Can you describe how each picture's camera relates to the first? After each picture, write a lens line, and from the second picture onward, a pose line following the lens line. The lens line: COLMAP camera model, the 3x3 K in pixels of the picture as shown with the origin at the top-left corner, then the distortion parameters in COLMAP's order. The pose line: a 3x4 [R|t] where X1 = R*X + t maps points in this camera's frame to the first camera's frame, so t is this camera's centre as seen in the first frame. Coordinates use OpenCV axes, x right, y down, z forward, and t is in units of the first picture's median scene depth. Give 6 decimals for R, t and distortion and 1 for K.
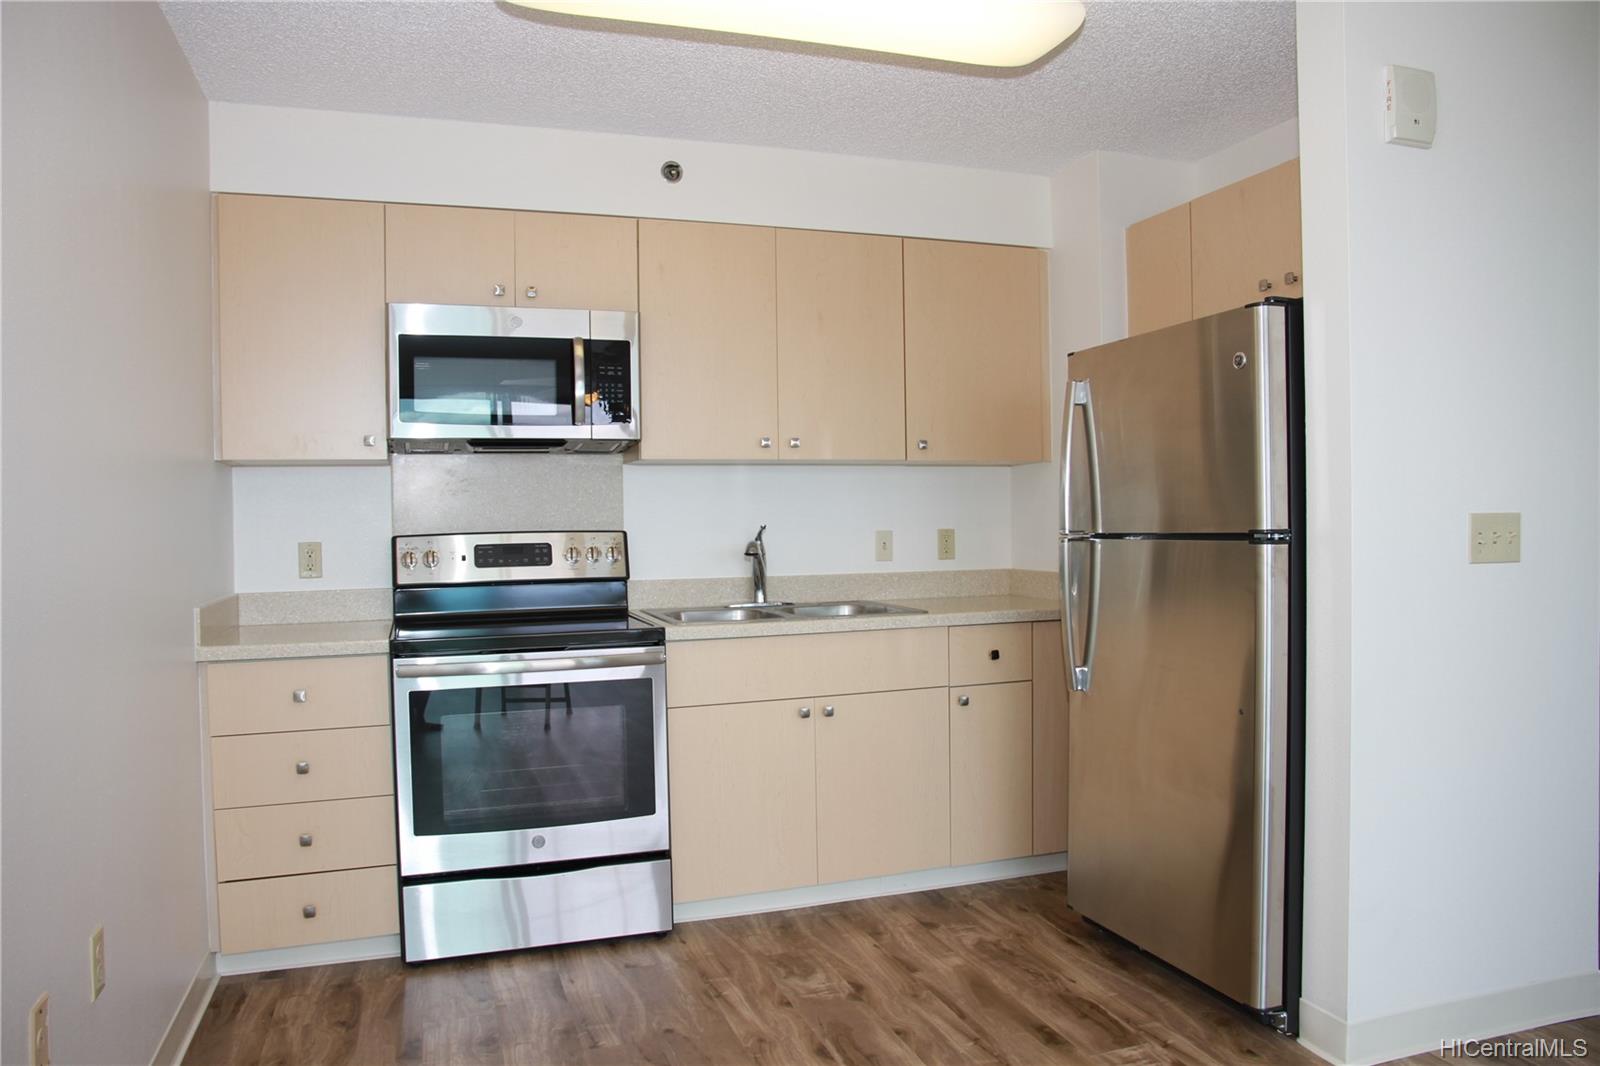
lens RADIAL K [[1106.2, 0, 842.8], [0, 1106.2, 530.4], [0, 0, 1]] dist [-0.090007, 0.051165]
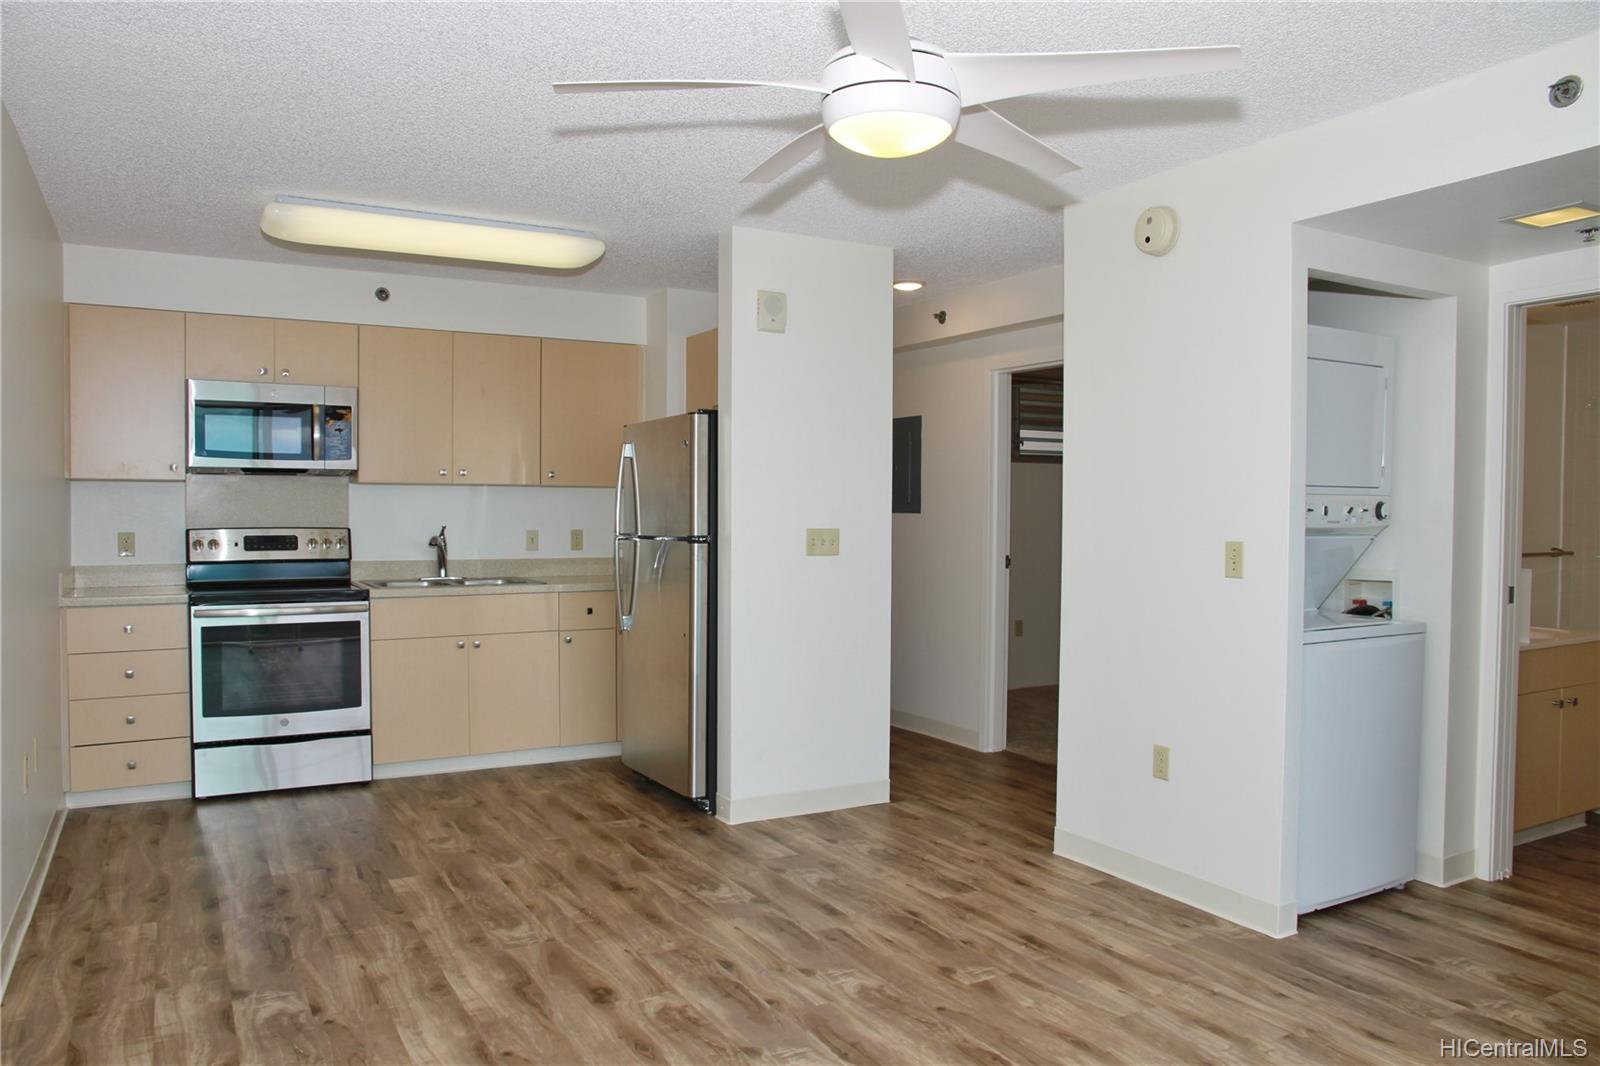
lens RADIAL K [[1123.5, 0, 791.0], [0, 1123.5, 537.2], [0, 0, 1]] dist [-0.054125, 0.026573]
pose [[0.989239, 0.016001, 0.145434, 0.214966], [-0.017665, 0.999792, 0.010164, -0.015789], [-0.145241, -0.012624, 0.989316, -0.715903]]
